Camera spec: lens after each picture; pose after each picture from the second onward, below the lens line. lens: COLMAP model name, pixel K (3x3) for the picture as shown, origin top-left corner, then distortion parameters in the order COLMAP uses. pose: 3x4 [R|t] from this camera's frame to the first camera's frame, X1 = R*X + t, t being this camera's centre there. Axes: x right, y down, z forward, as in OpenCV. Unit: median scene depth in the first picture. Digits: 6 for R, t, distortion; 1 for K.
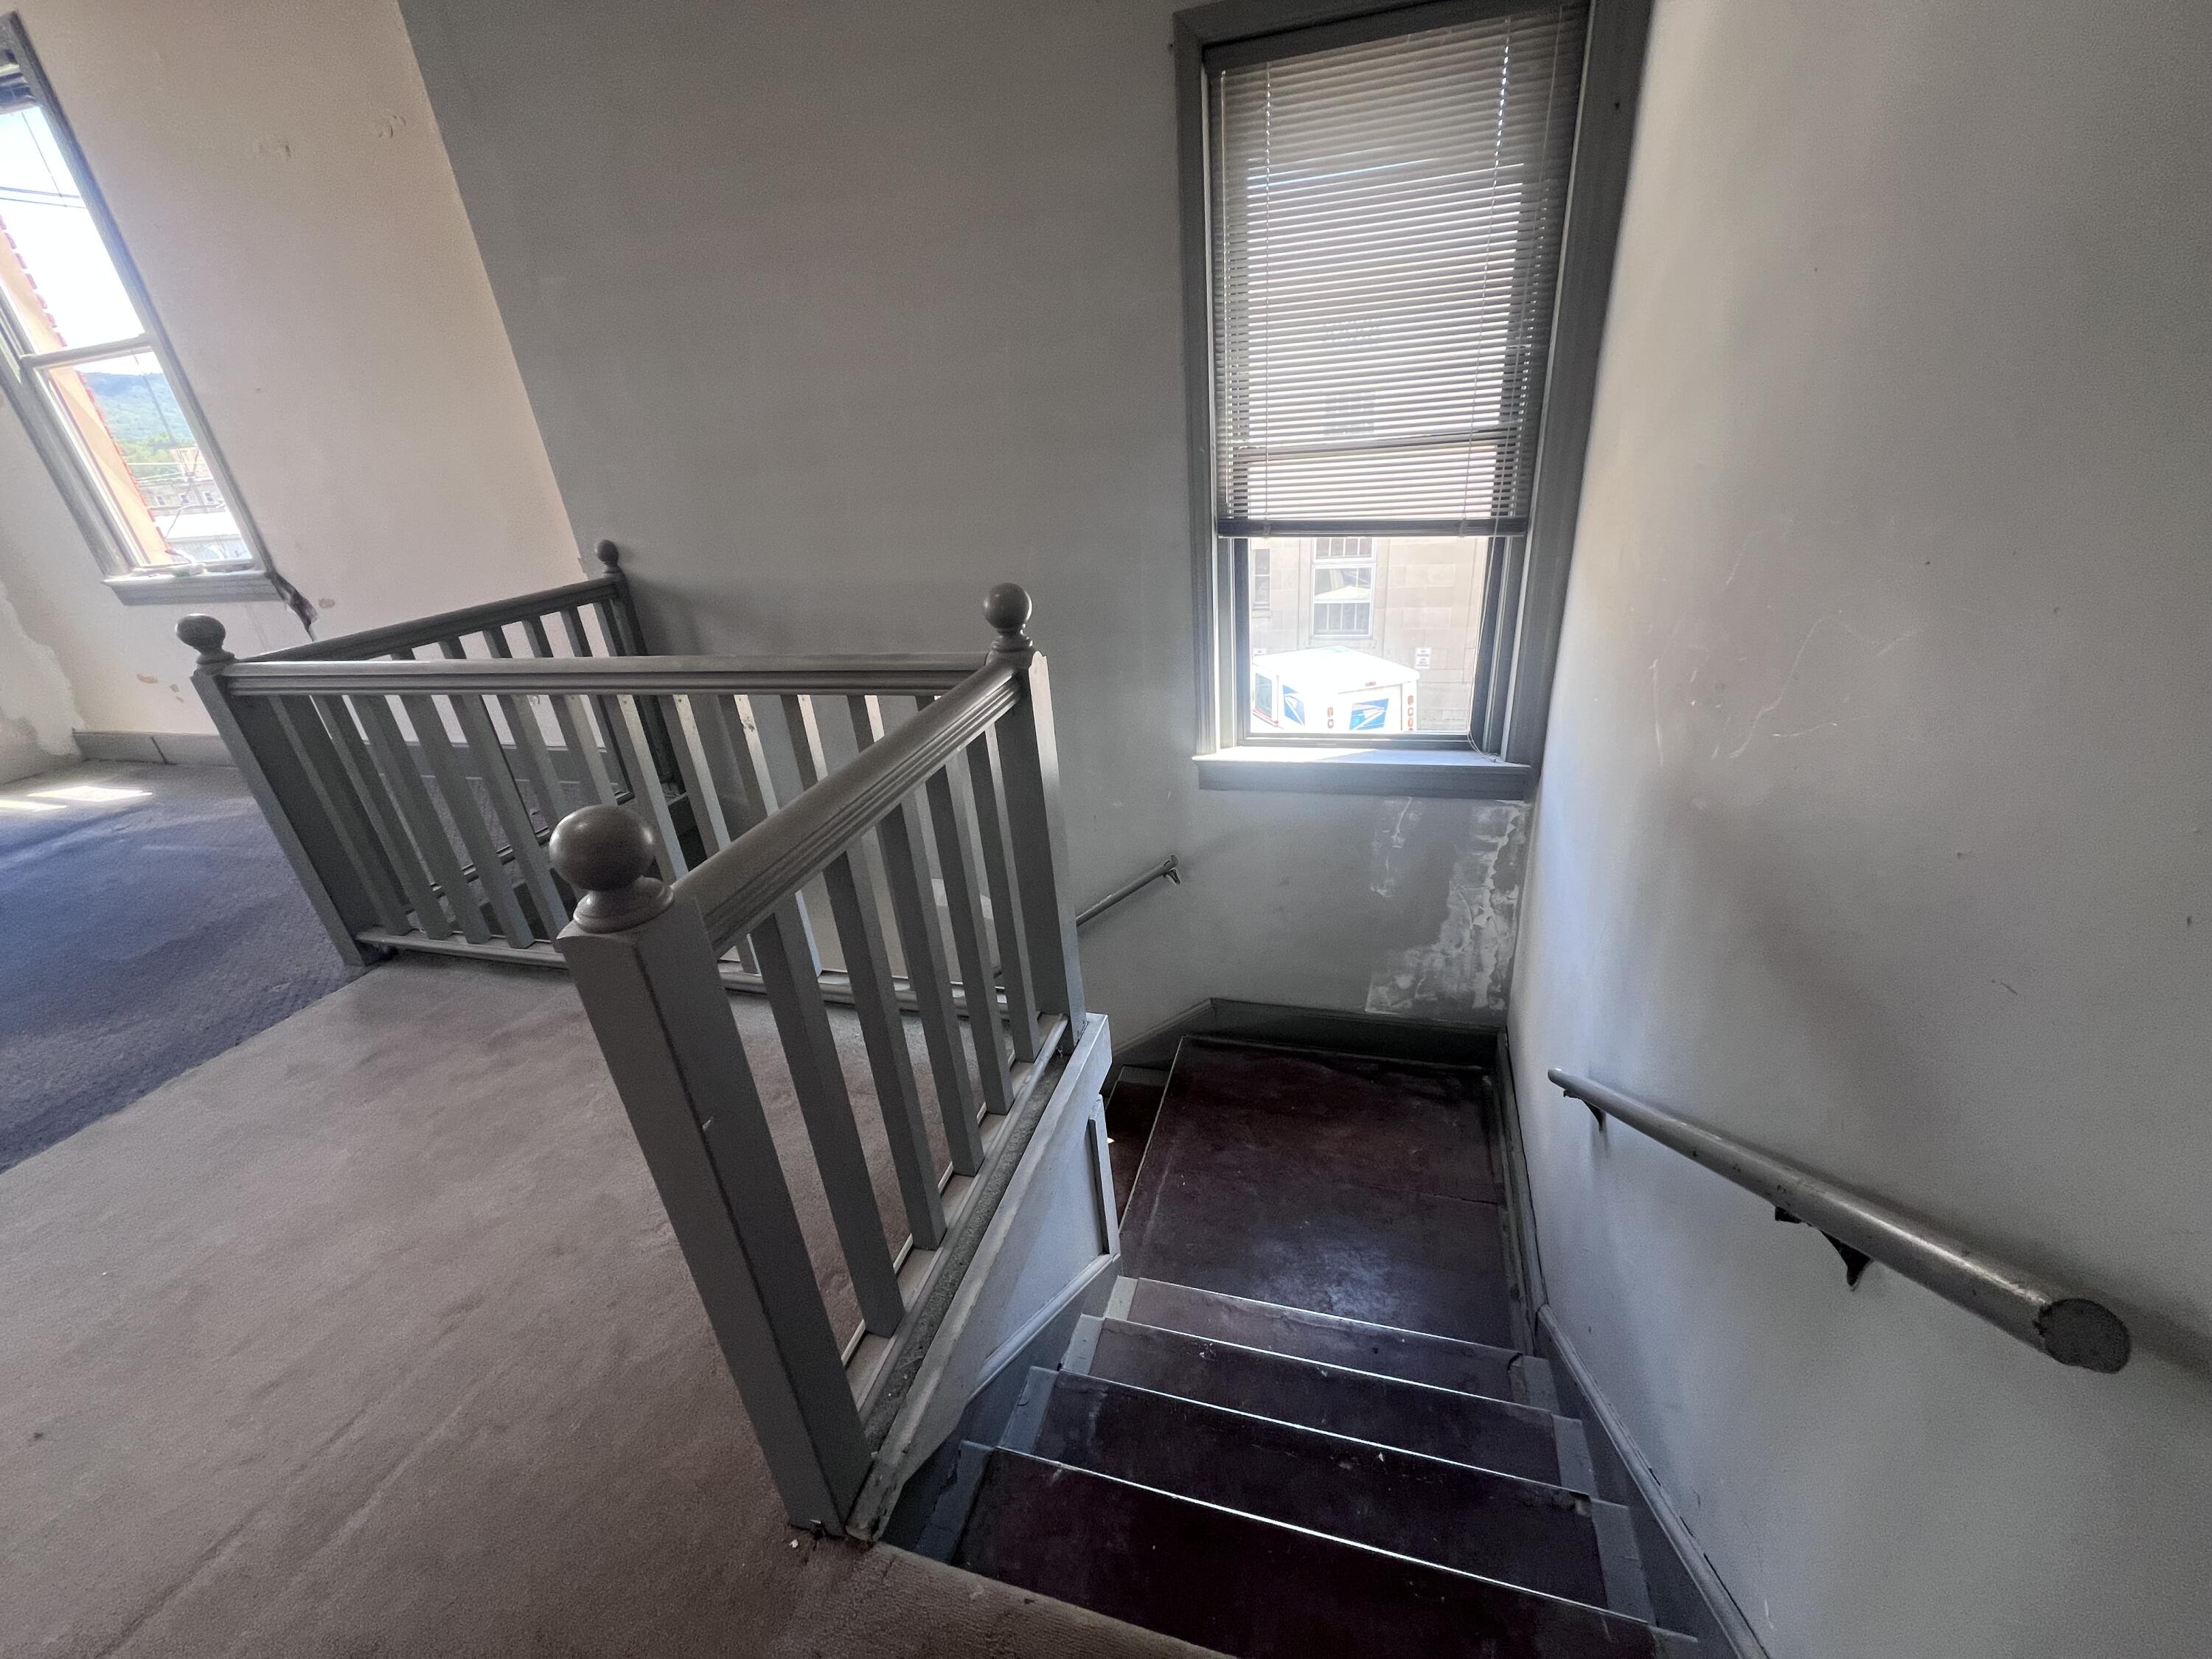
lens RADIAL K [[877.3, 0, 1108.6], [0, 877.3, 837.4], [0, 0, 1]] dist [-0.002854, 0.001194]
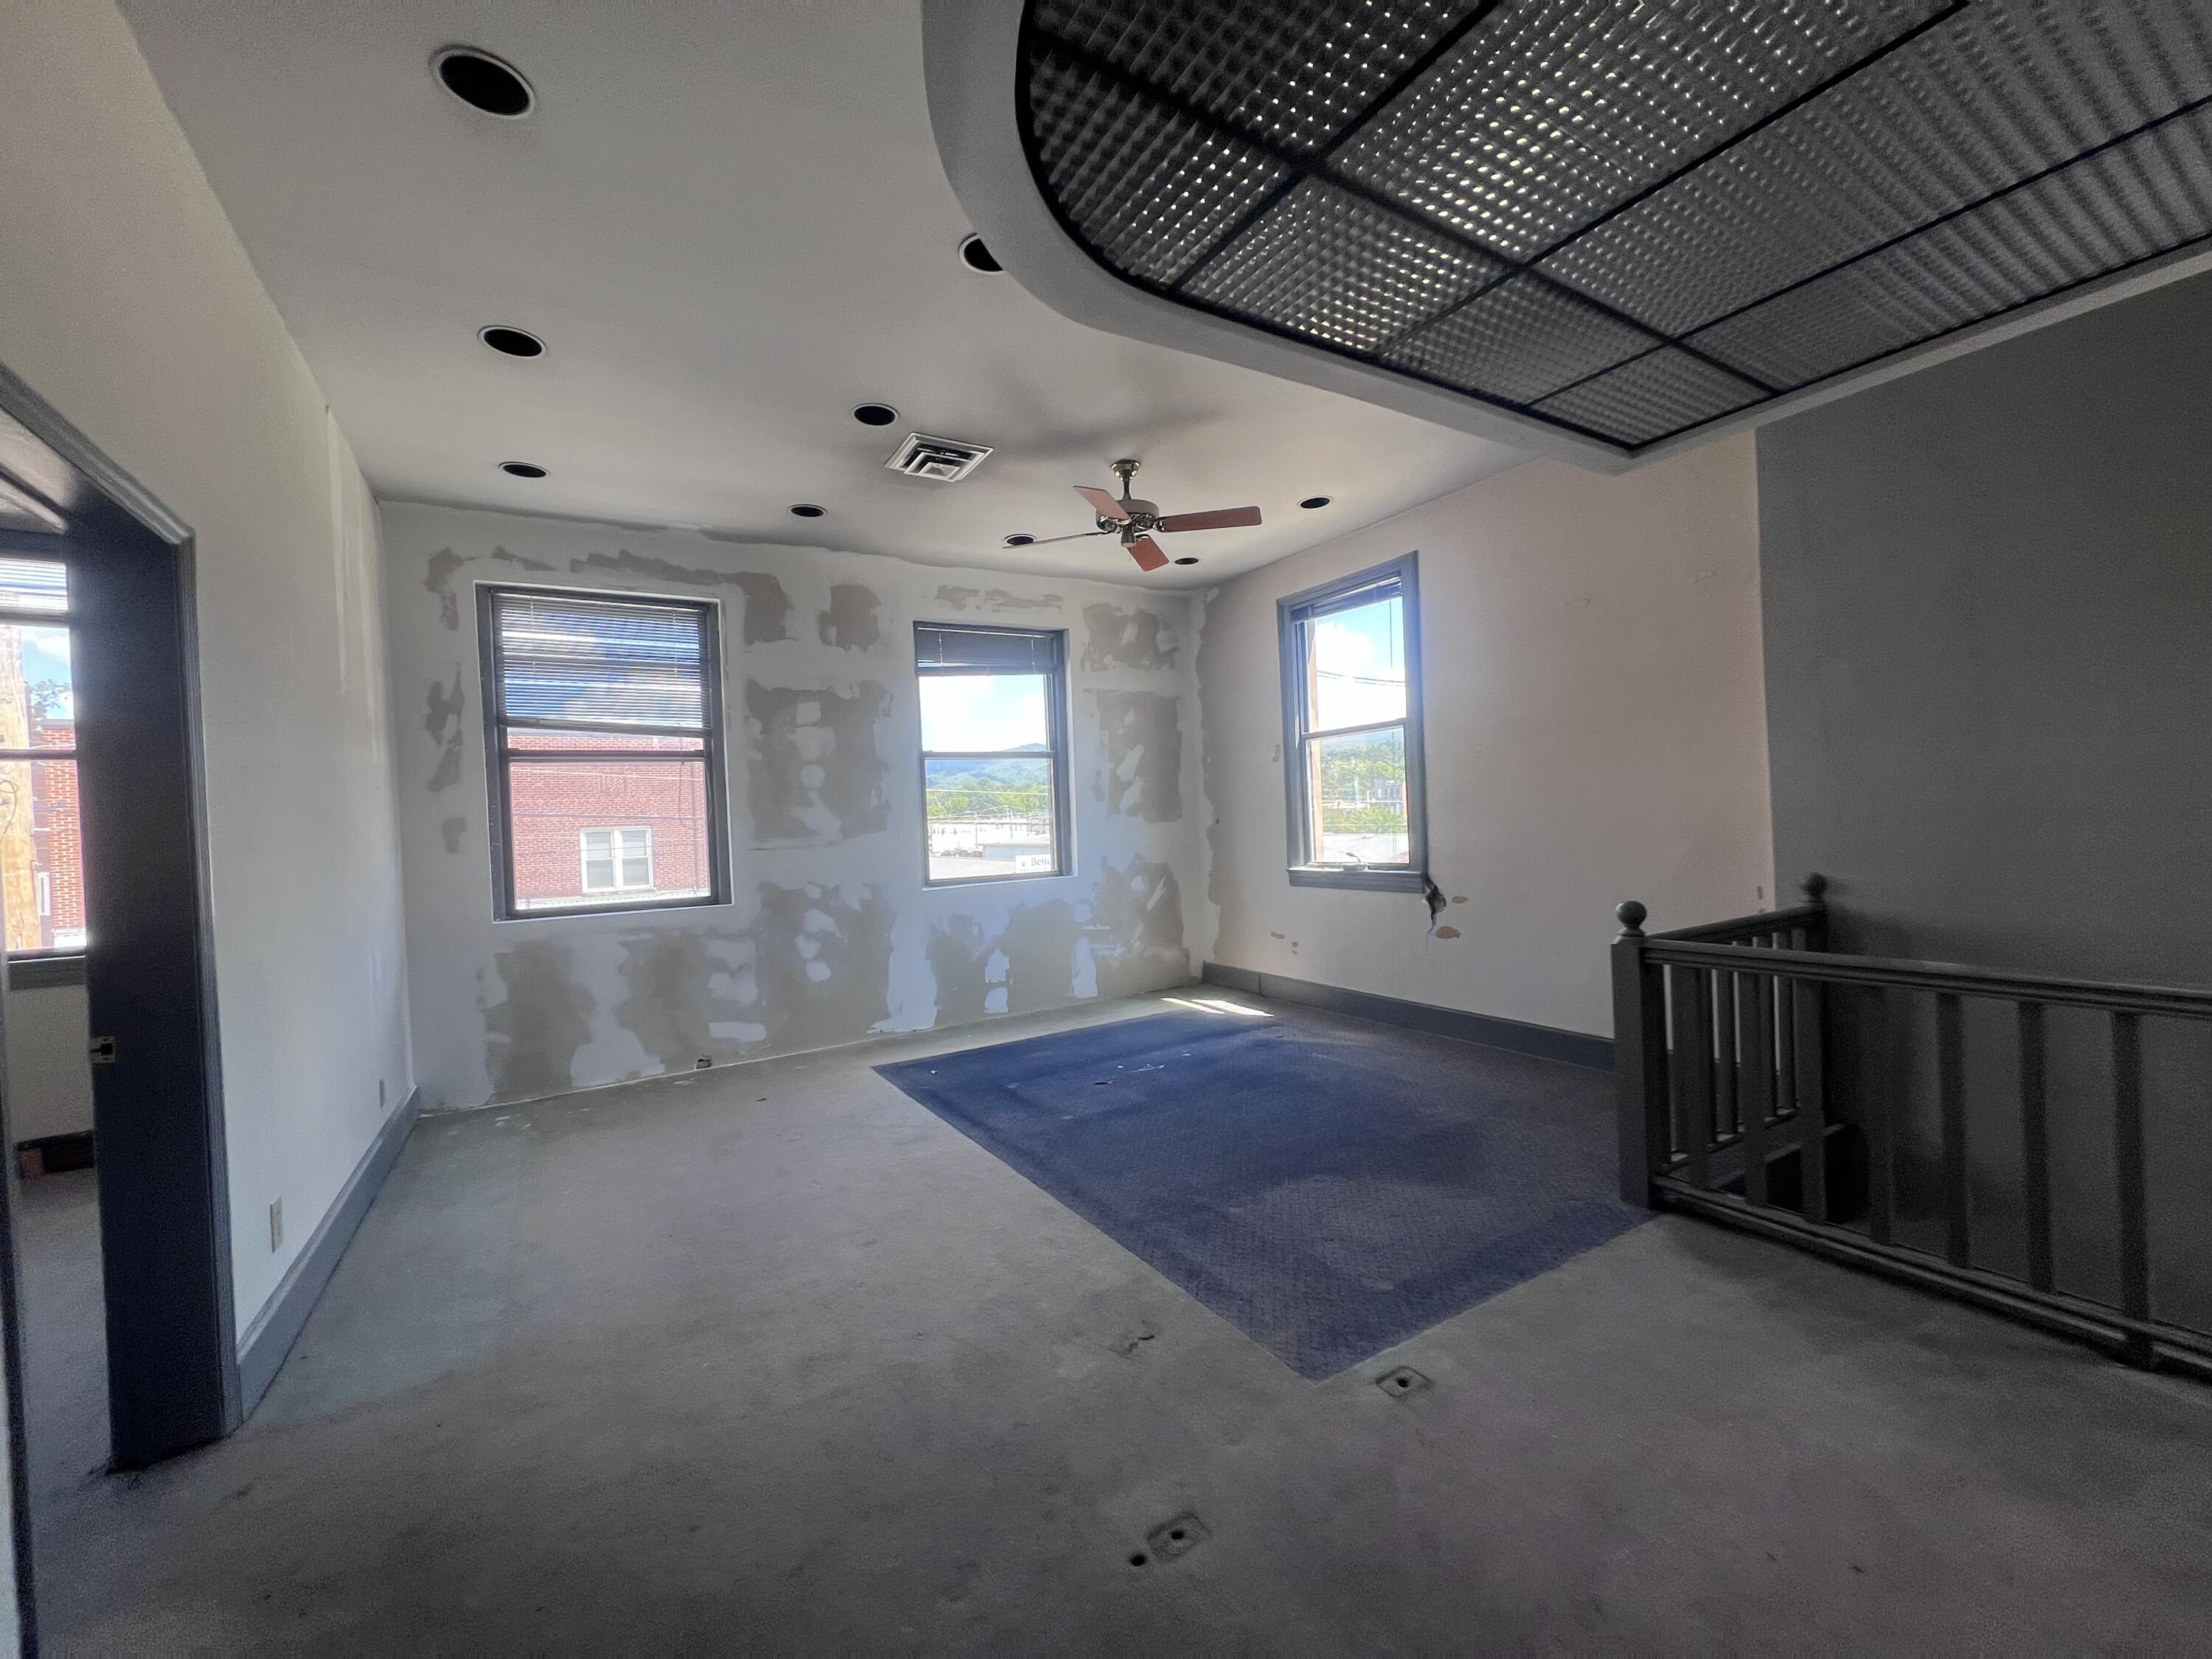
lens RADIAL K [[877.3, 0, 1112.5], [0, 877.3, 840.2], [0, 0, 1]] dist [-0.002854, 0.001194]
pose [[0.745948, 0.061252, -0.663181, -0.577751], [-0.298451, 0.920927, -0.250641, 0.178080], [0.595389, 0.384892, 0.705244, -0.345101]]
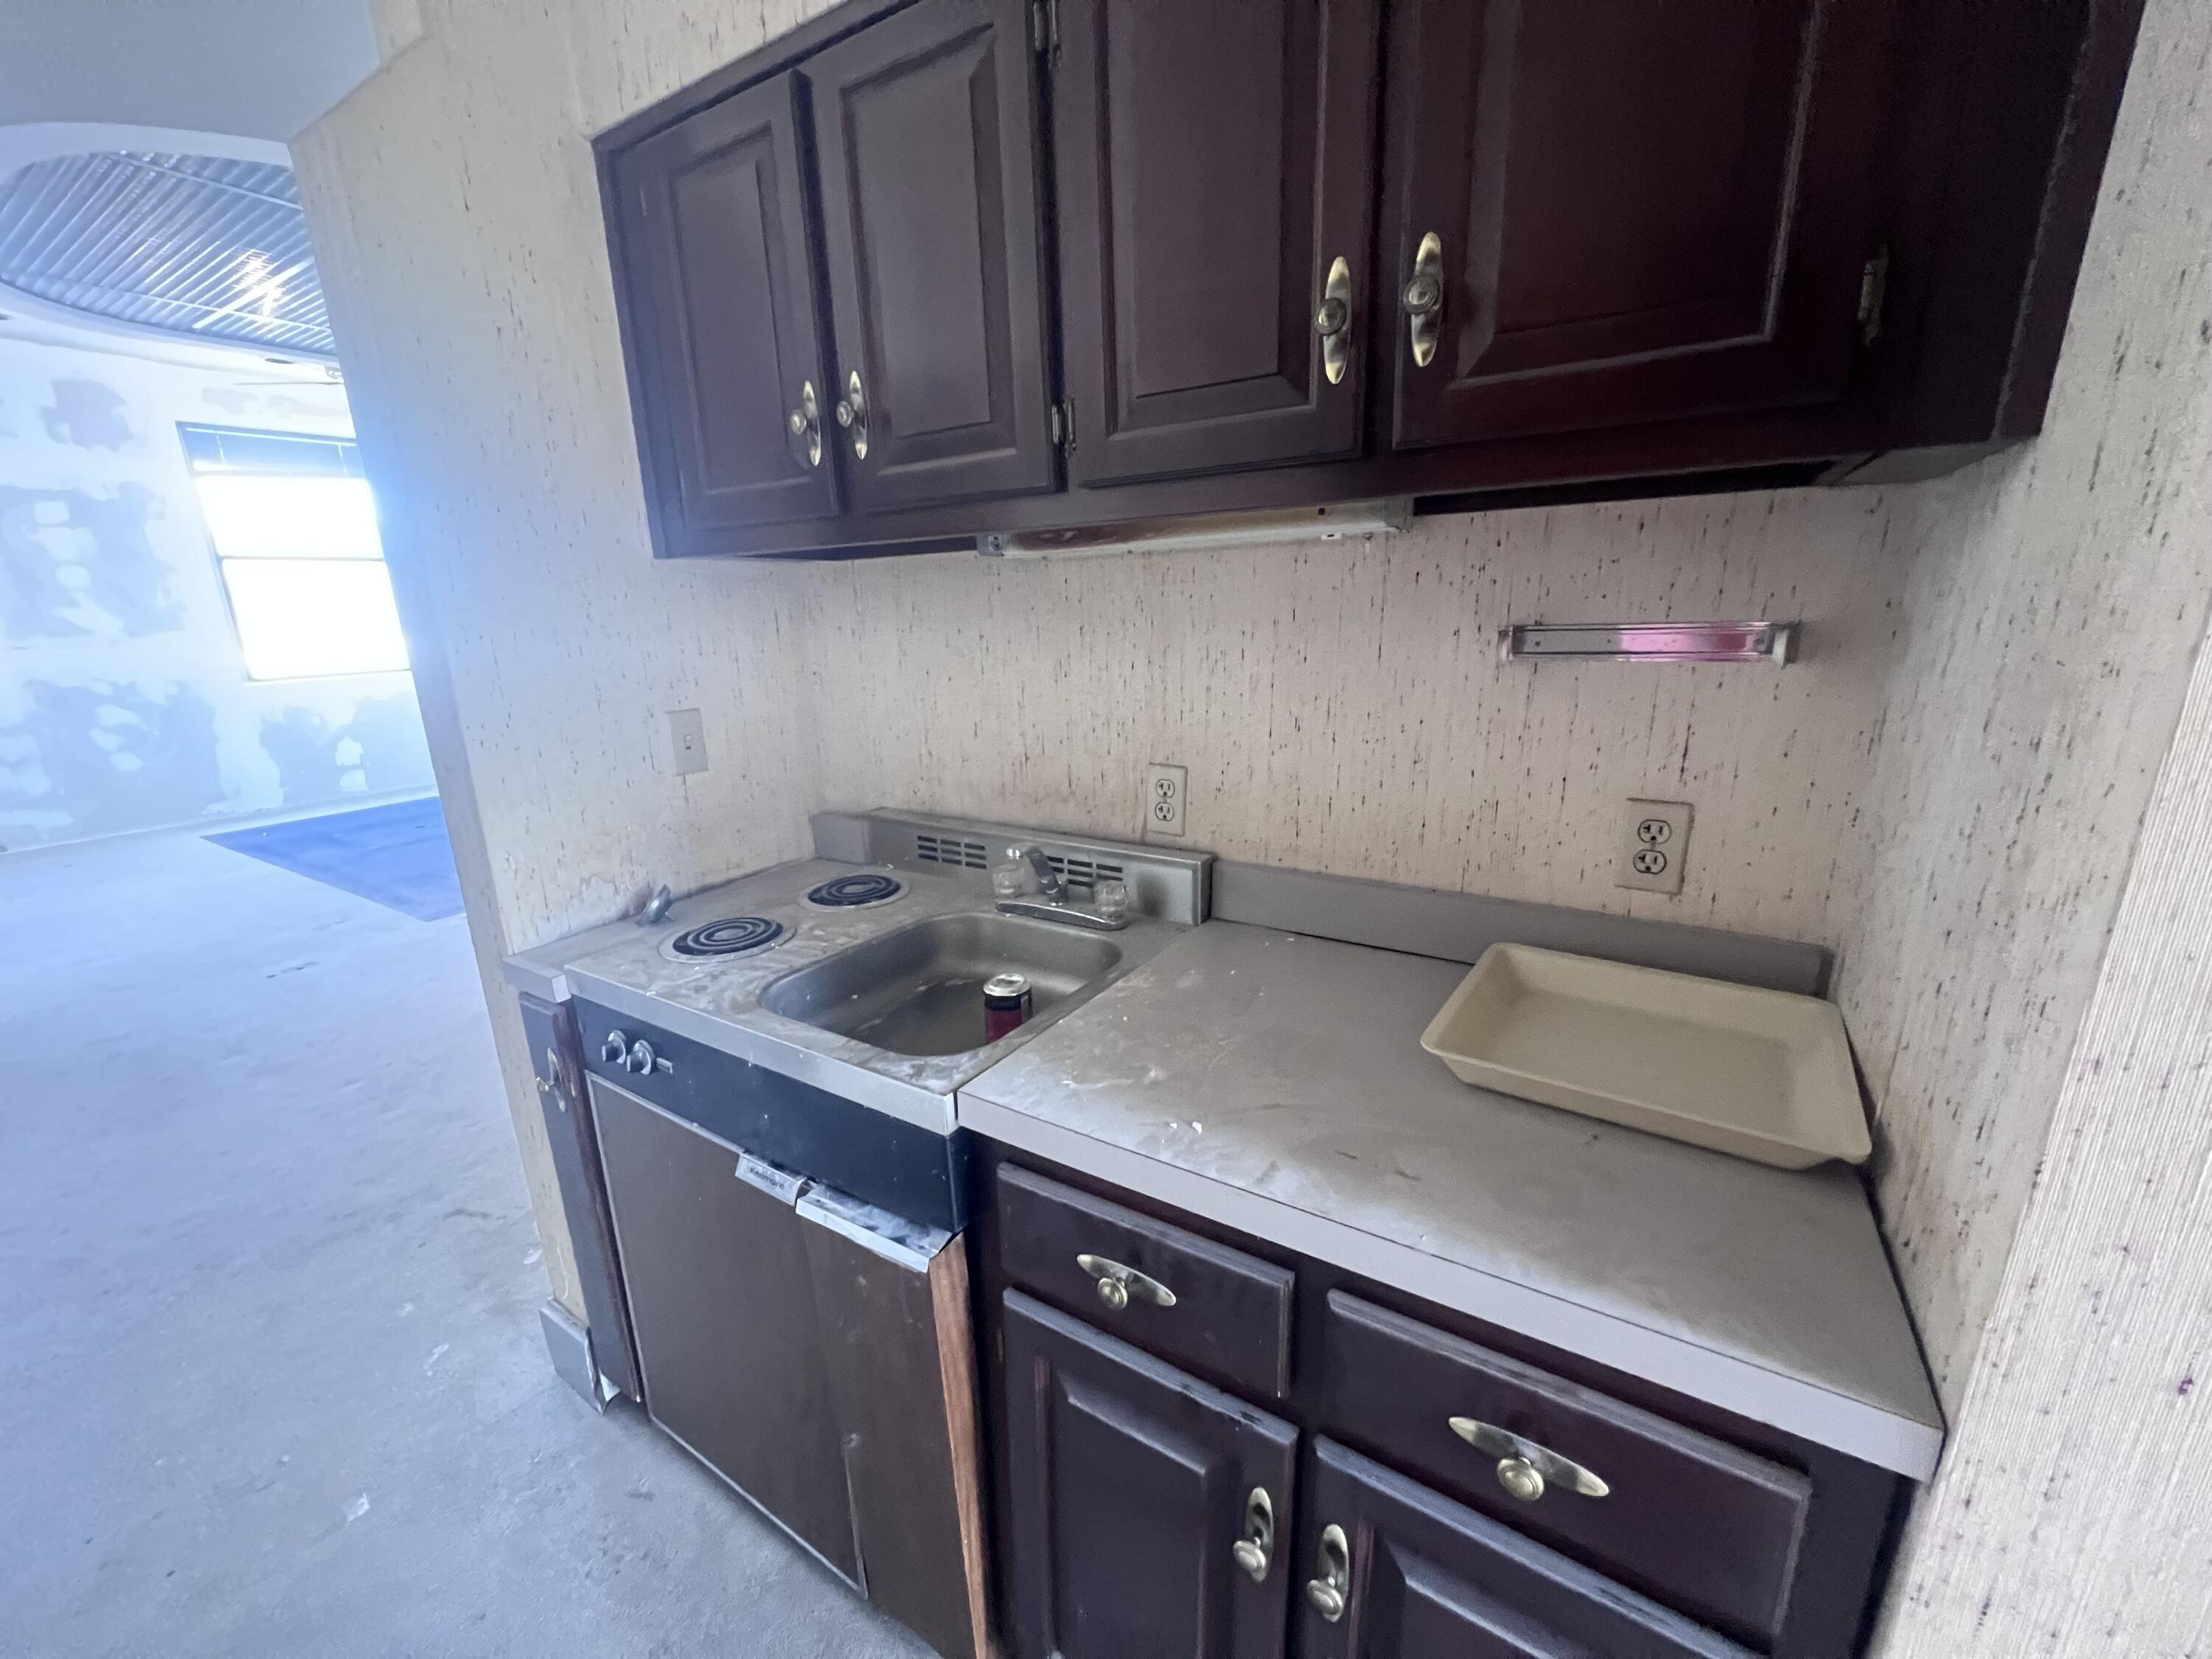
lens RADIAL K [[877.3, 0, 1110.2], [0, 877.3, 835.7], [0, 0, 1]] dist [-0.002854, 0.001194]
pose [[0.960883, 0.125457, -0.246910, 0.526391], [-0.163866, 0.976258, -0.141661, 0.239478], [0.223276, 0.176580, 0.958628, -0.732596]]
